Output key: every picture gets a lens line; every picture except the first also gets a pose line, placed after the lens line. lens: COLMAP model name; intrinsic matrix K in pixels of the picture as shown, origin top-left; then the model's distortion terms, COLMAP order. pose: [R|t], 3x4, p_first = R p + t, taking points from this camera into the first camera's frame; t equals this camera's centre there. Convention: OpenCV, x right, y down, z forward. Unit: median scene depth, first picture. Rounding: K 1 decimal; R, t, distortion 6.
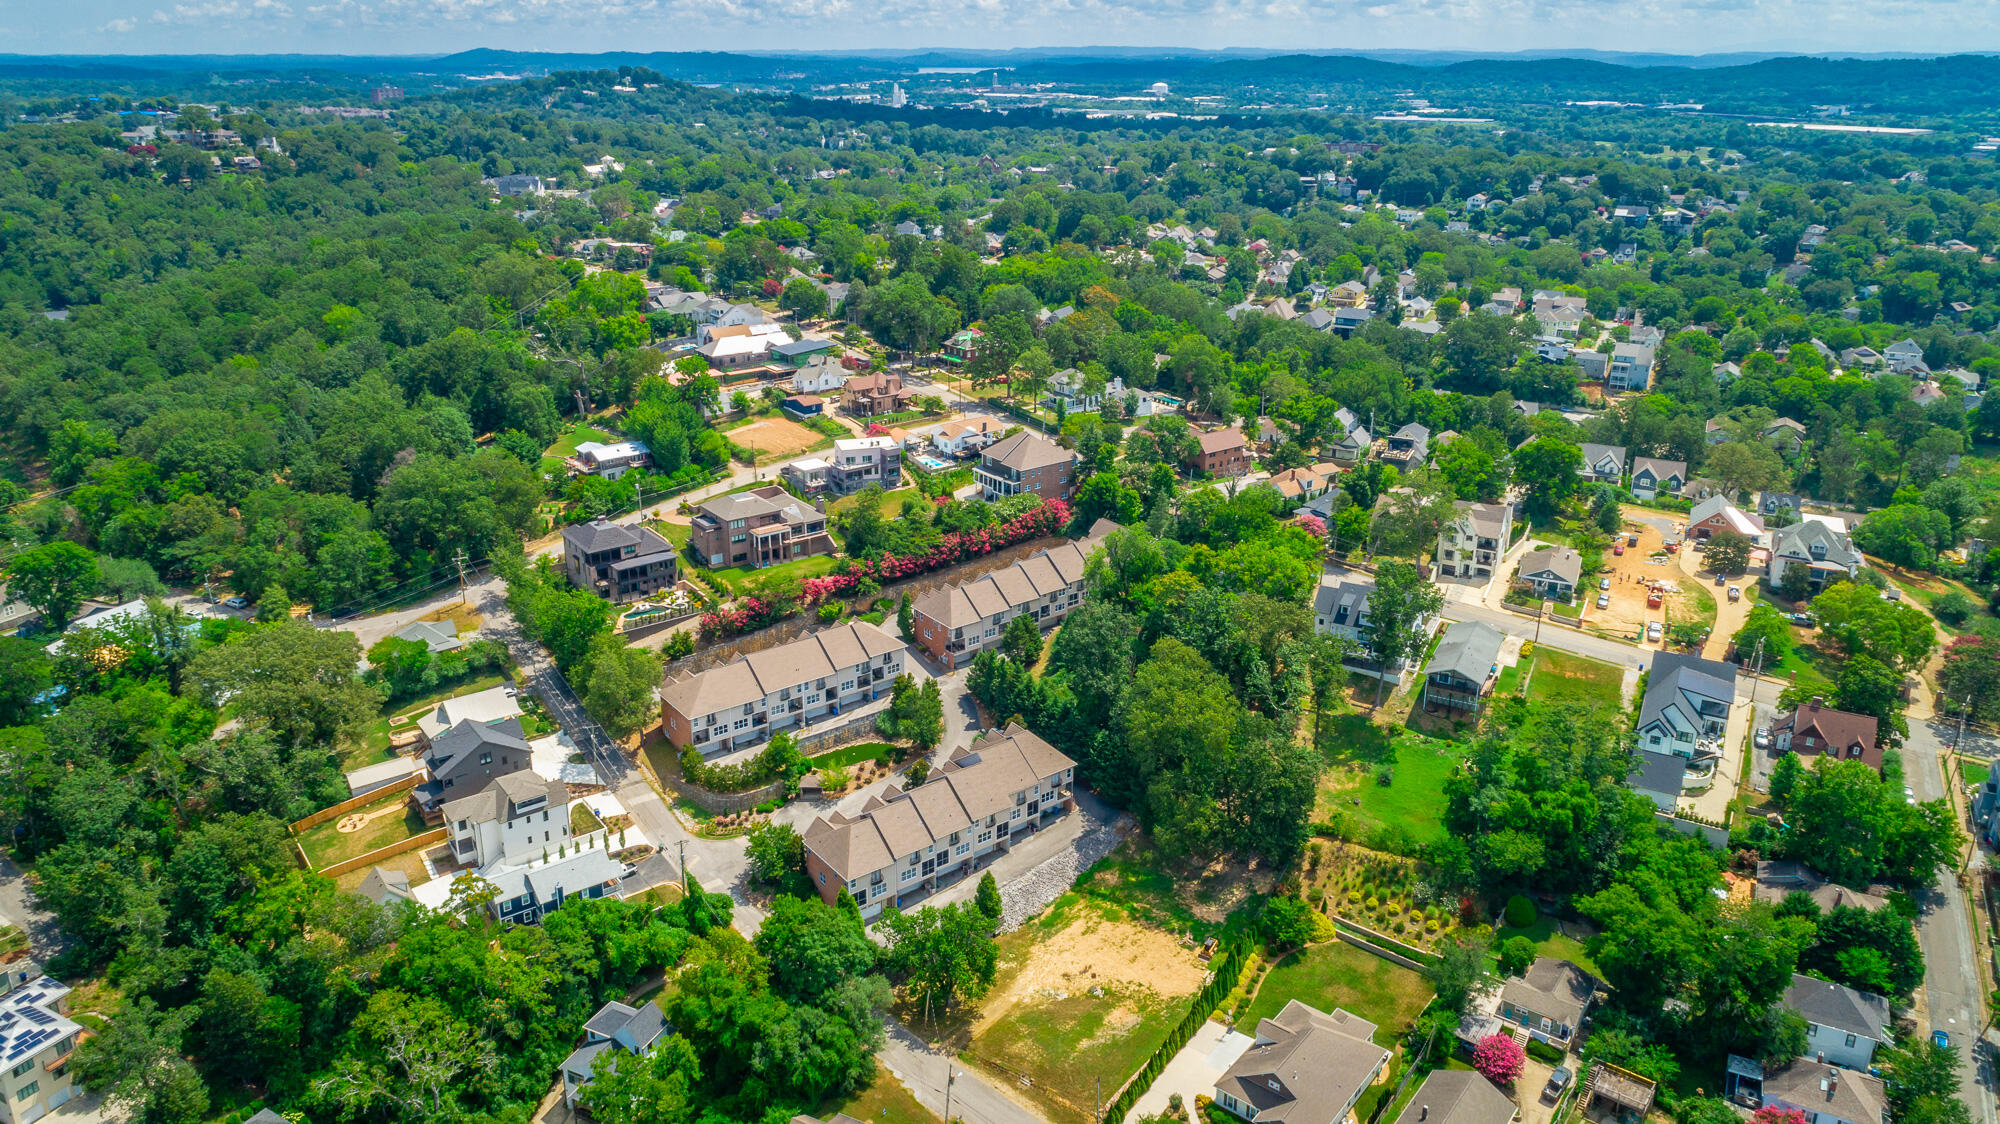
lens RADIAL K [[1351.9, 0, 1001.9], [0, 1351.9, 594.8], [0, 0, 1]] dist [-0.012643, 0.003143]
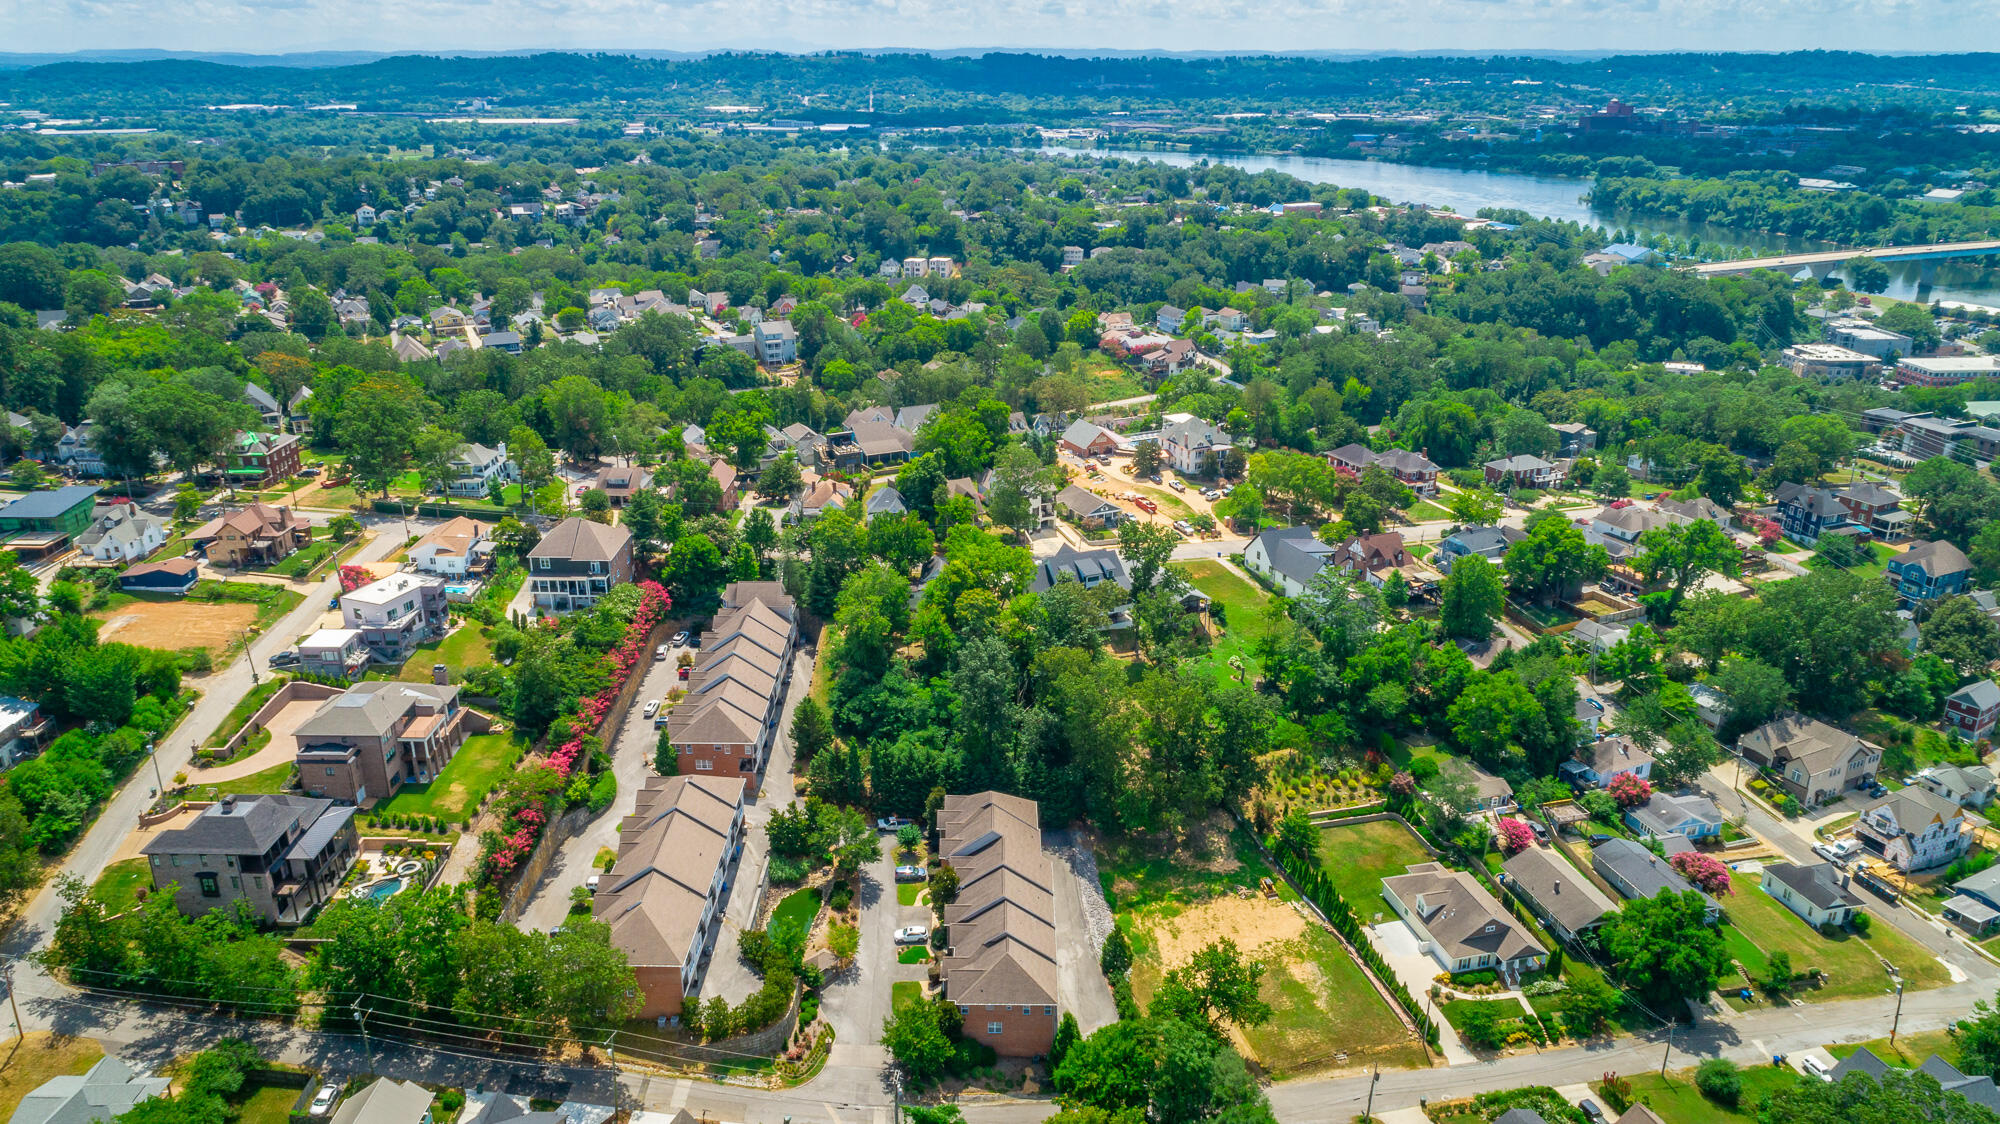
lens RADIAL K [[1351.9, 0, 1001.9], [0, 1351.9, 594.8], [0, 0, 1]] dist [-0.012643, 0.003143]
pose [[0.603859, -0.297471, 0.739503, -0.575509], [0.296983, 0.944918, 0.137592, -0.141615], [-0.739699, 0.136534, 0.658941, 0.328072]]
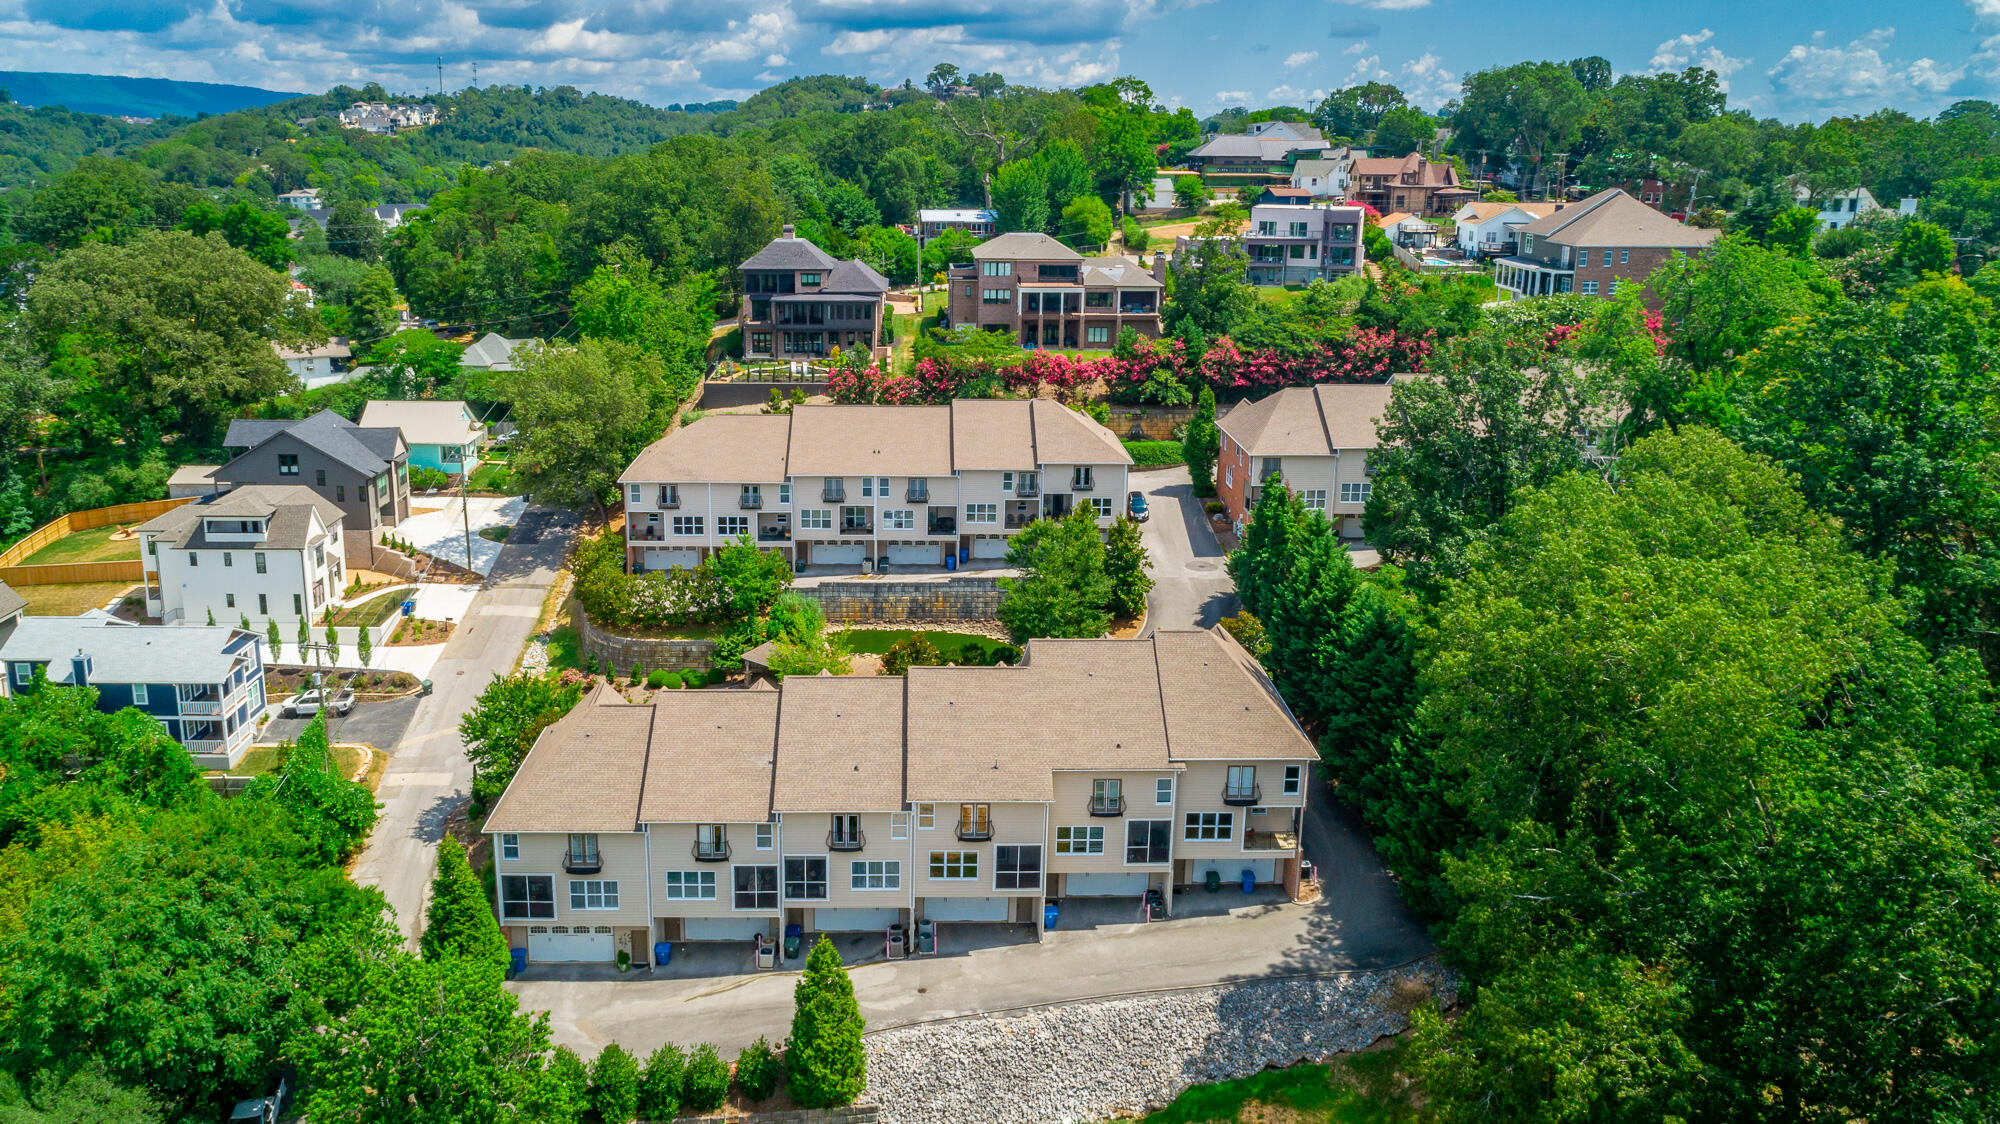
lens RADIAL K [[1368.2, 0, 924.2], [0, 1368.2, 492.0], [0, 0, 1]] dist [-0.007403, 0.000801]
pose [[0.805730, 0.152756, -0.572246, 0.145445], [-0.228473, 0.971552, -0.062346, 0.095637], [0.546443, 0.180977, 0.817709, 0.602142]]
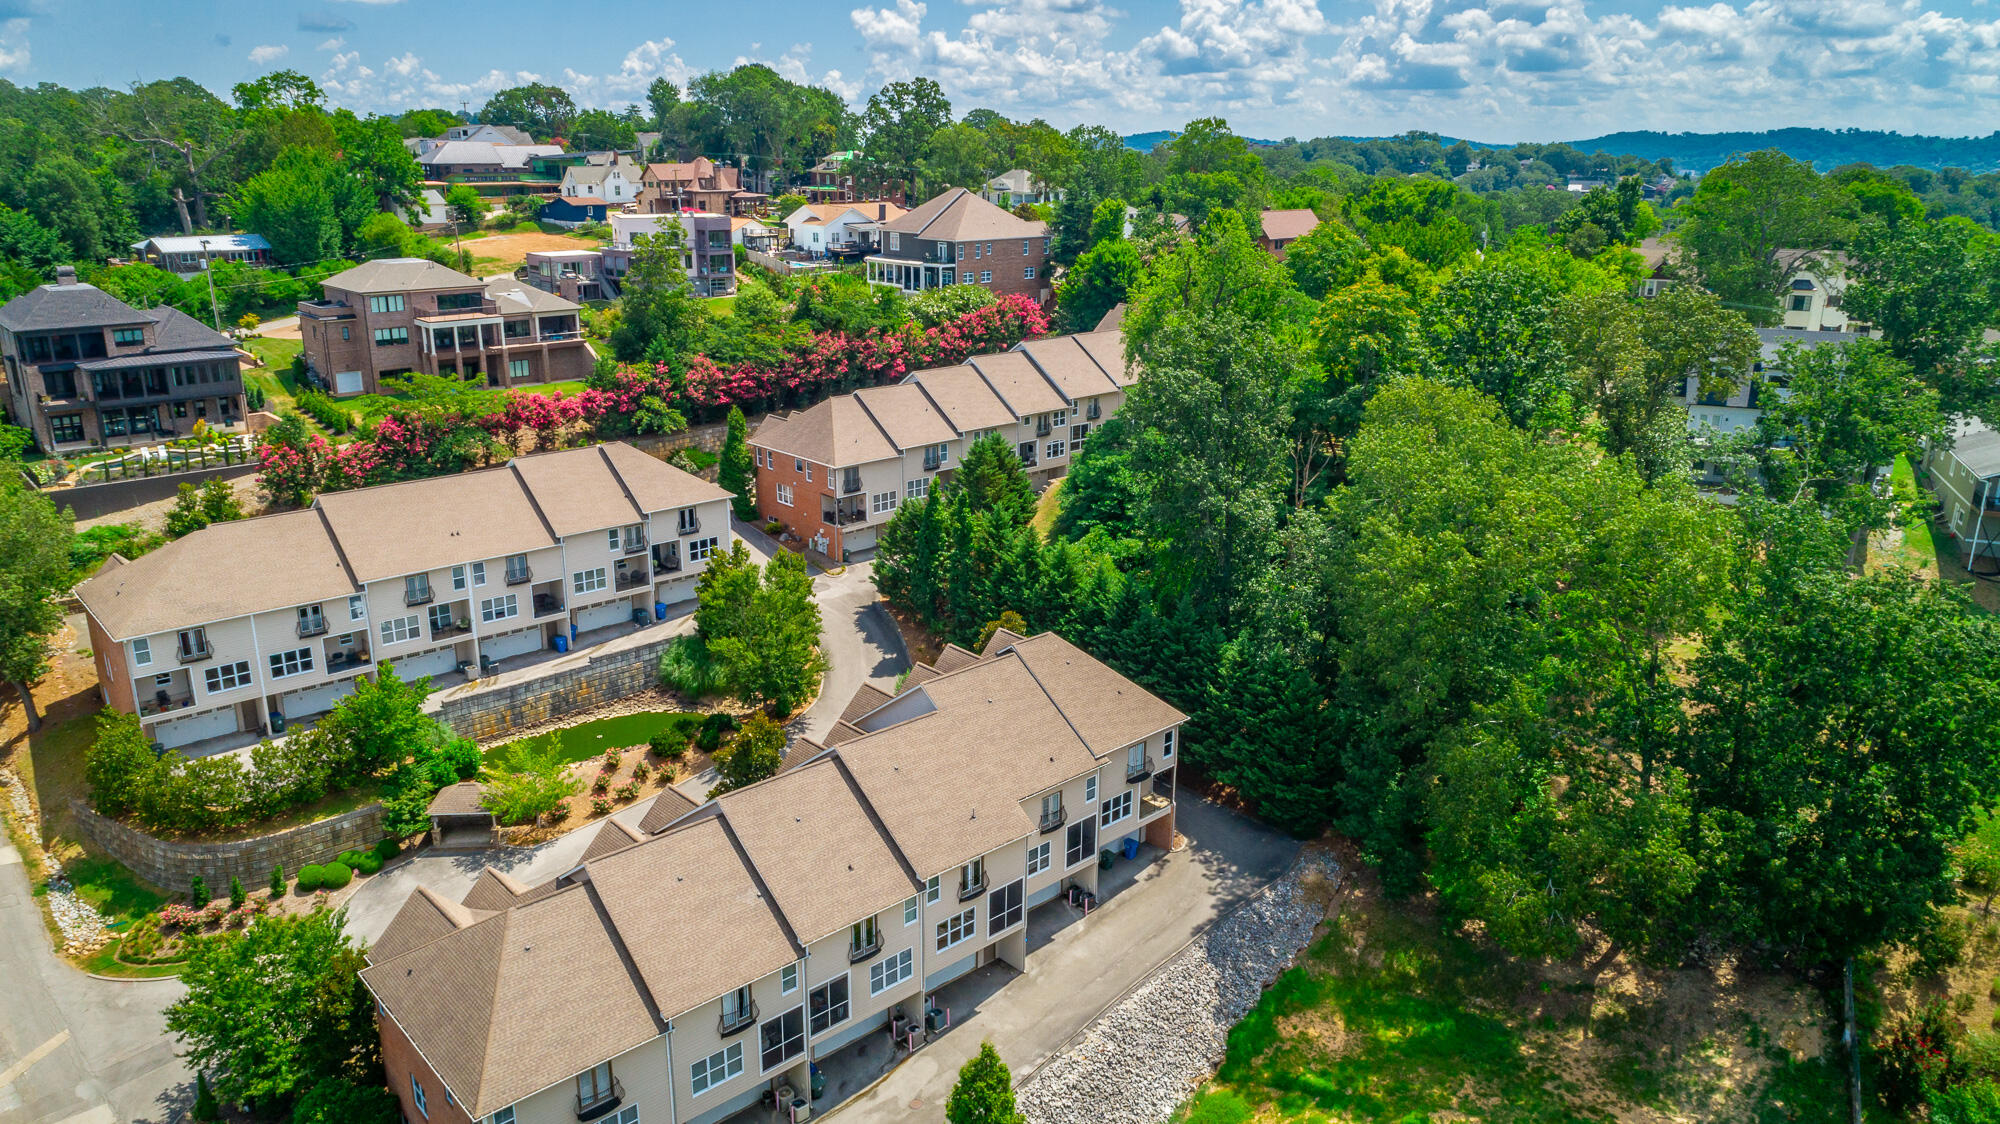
lens RADIAL K [[1351.9, 0, 1001.9], [0, 1351.9, 594.8], [0, 0, 1]] dist [-0.012643, 0.003143]
pose [[0.995421, -0.026184, 0.091928, -0.025855], [0.032095, 0.997471, -0.063416, 0.103536], [-0.090035, 0.066076, 0.993744, 0.579459]]
